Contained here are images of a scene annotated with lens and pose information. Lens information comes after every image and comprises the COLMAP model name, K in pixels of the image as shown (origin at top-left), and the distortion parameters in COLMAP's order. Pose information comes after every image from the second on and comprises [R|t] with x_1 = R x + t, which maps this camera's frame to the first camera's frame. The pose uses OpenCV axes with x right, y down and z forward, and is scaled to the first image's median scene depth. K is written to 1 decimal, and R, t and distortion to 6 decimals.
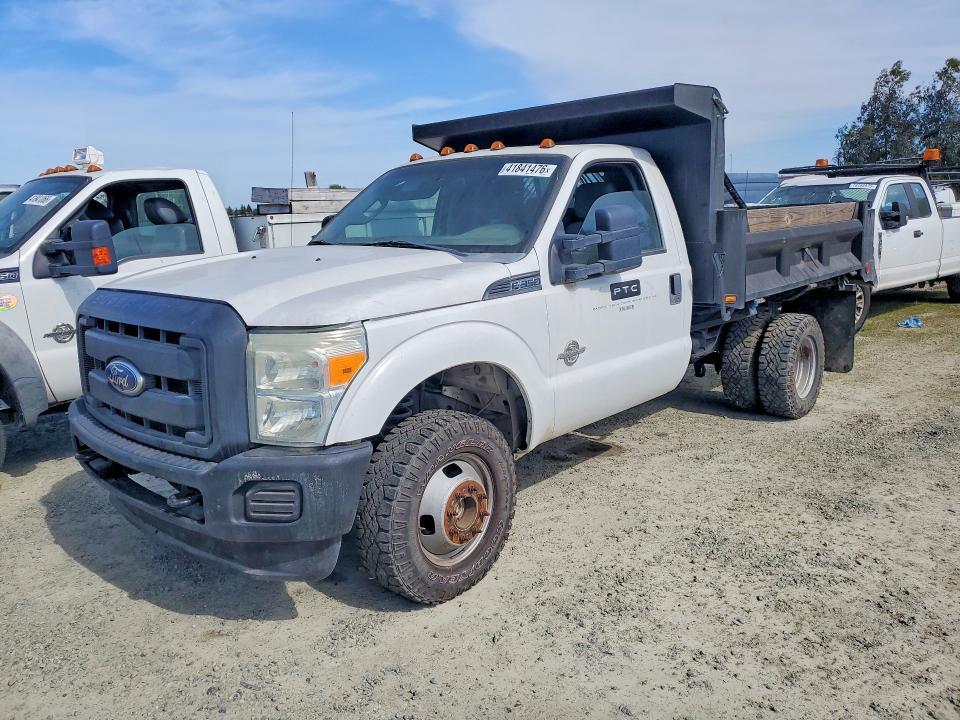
lens RADIAL K [[749.2, 0, 480.0], [0, 749.2, 360.0], [0, 0, 1]] dist [0.006249, 0.001628]
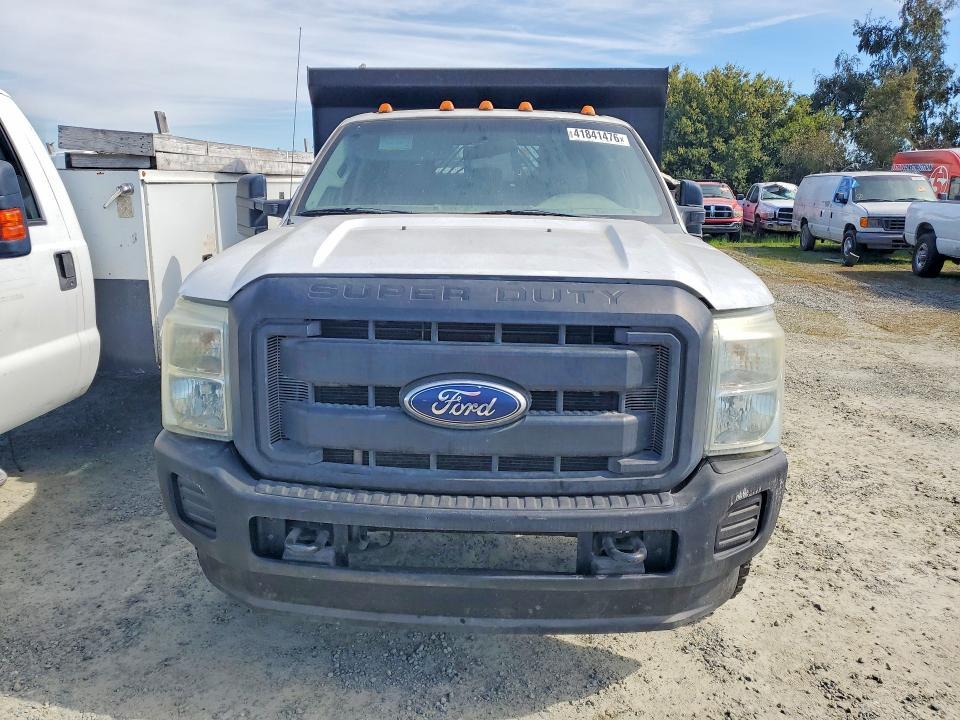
lens RADIAL K [[752.9, 0, 480.0], [0, 752.9, 360.0], [0, 0, 1]] dist [-0.003316, 0.003217]
pose [[0.768945, -0.101737, 0.631169, -0.770854], [0.088358, 0.994694, 0.052689, -0.042640], [-0.633180, 0.015254, 0.773854, 0.413963]]
